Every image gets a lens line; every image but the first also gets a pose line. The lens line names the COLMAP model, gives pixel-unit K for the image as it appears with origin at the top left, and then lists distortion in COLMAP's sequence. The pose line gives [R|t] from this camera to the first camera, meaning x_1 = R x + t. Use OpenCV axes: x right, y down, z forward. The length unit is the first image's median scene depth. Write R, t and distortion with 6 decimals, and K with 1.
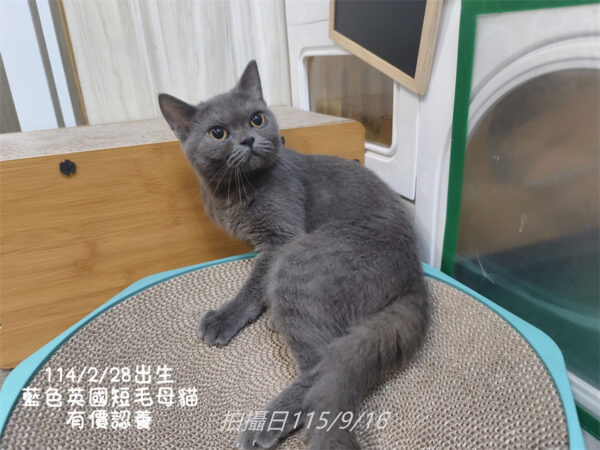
lens RADIAL K [[439.1, 0, 300.0], [0, 439.1, 225.0], [0, 0, 1]] dist [0.007088, 0.004960]
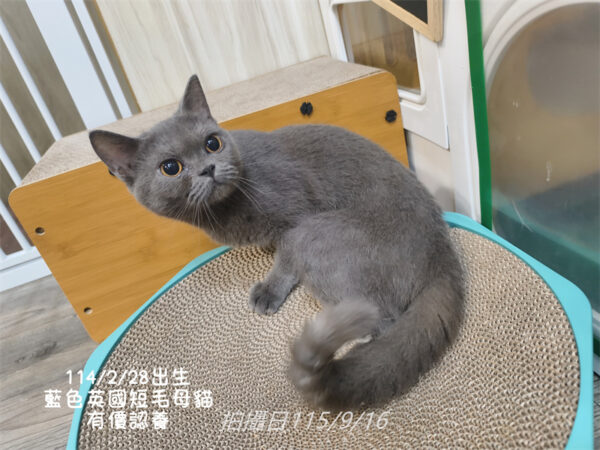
lens RADIAL K [[432.8, 0, 299.8], [0, 432.8, 219.1], [0, 0, 1]] dist [0.001309, -0.000965]
pose [[0.975536, -0.113471, -0.188293, 0.147575], [0.135427, 0.984869, 0.108128, -0.074254], [0.173175, -0.130982, 0.976142, -0.001201]]
